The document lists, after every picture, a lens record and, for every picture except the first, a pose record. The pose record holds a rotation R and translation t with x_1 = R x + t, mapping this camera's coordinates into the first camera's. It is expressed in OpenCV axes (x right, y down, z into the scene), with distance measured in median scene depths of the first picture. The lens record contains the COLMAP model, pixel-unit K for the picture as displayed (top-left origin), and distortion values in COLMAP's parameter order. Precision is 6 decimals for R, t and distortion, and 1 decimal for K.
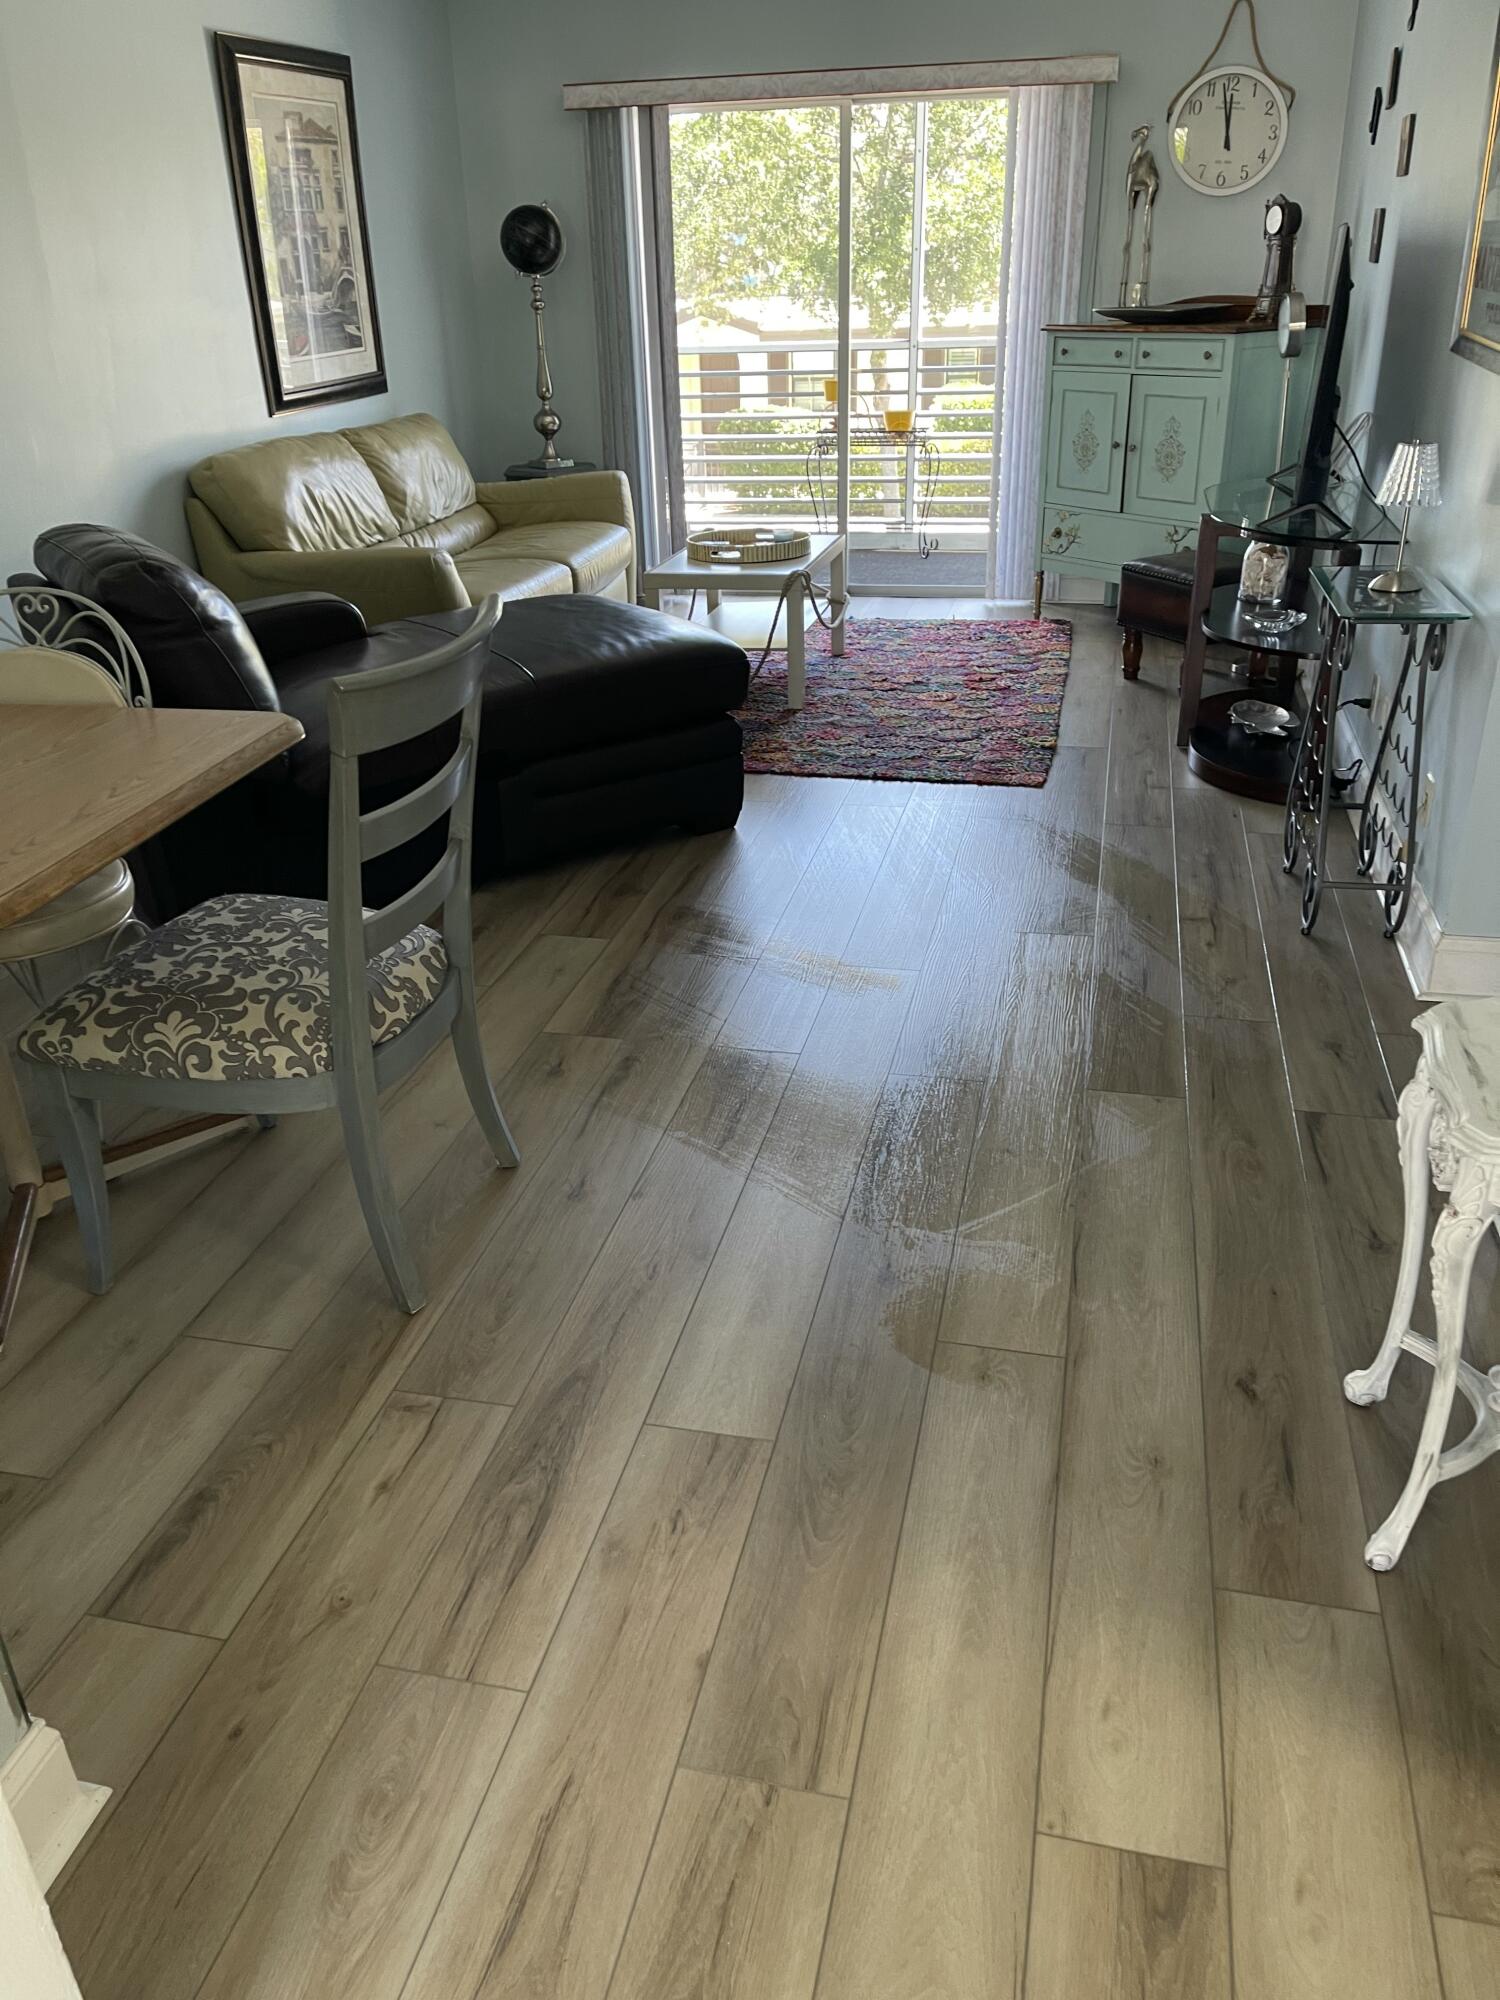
lens RADIAL K [[1514.5, 0, 744.7], [0, 1514.5, 1015.0], [0, 0, 1]] dist [0.065948, -0.087283]
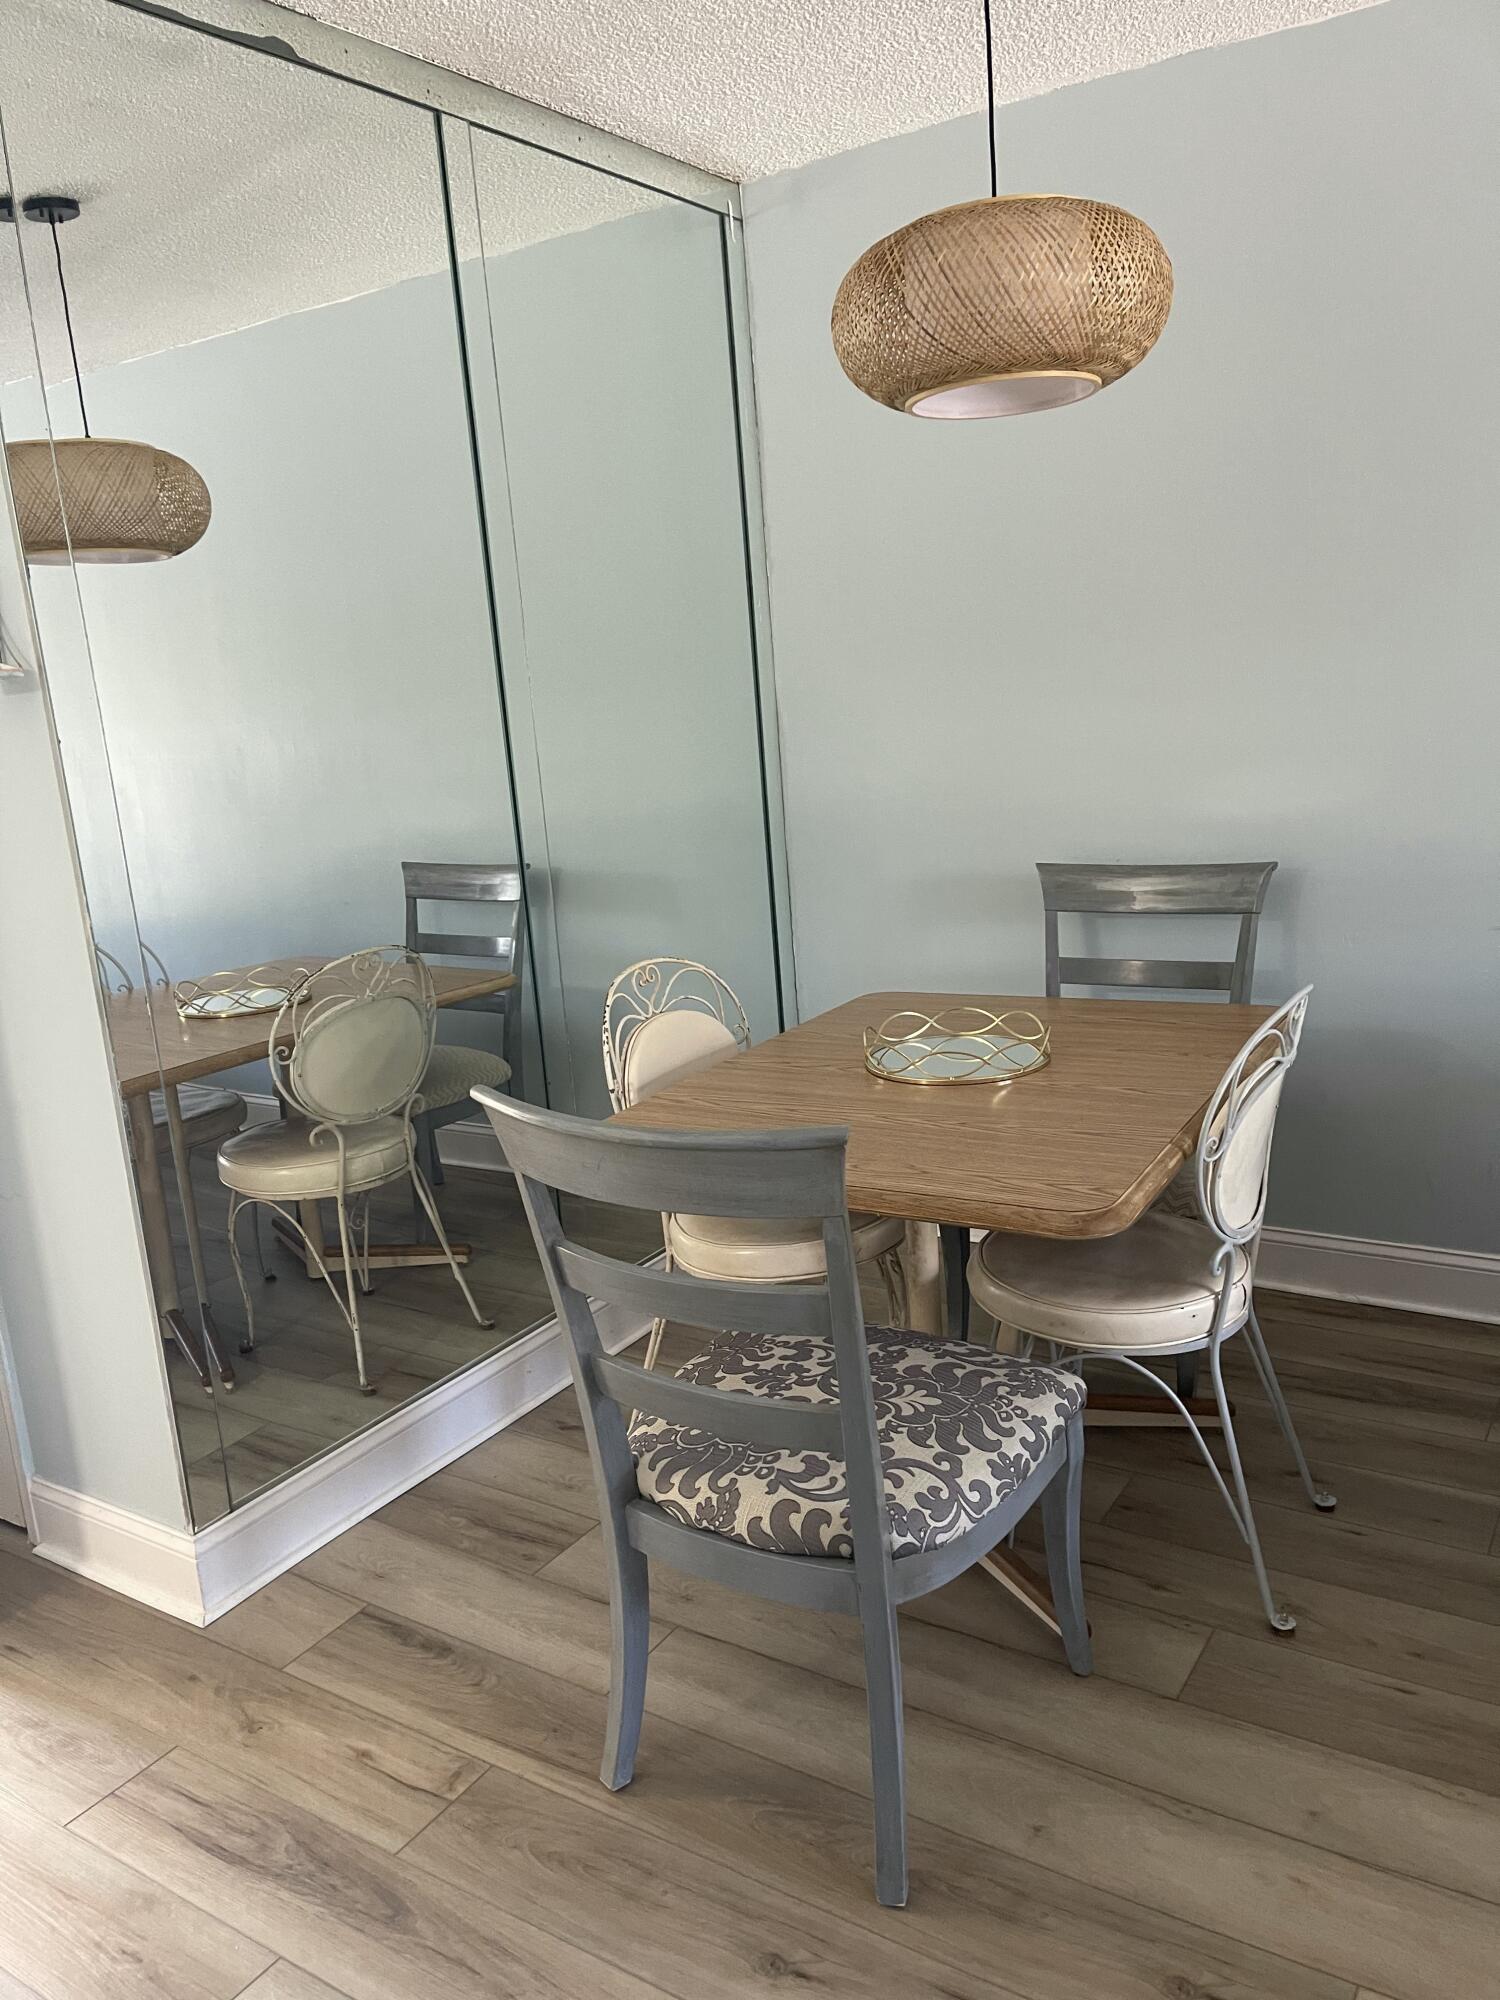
lens RADIAL K [[1514.5, 0, 744.7], [0, 1514.5, 1015.0], [0, 0, 1]] dist [0.065948, -0.087283]
pose [[-0.339803, 0.257183, -0.904649, 0.499750], [-0.340977, 0.862754, 0.373350, -0.615894], [0.876509, 0.435331, -0.205473, 1.192877]]
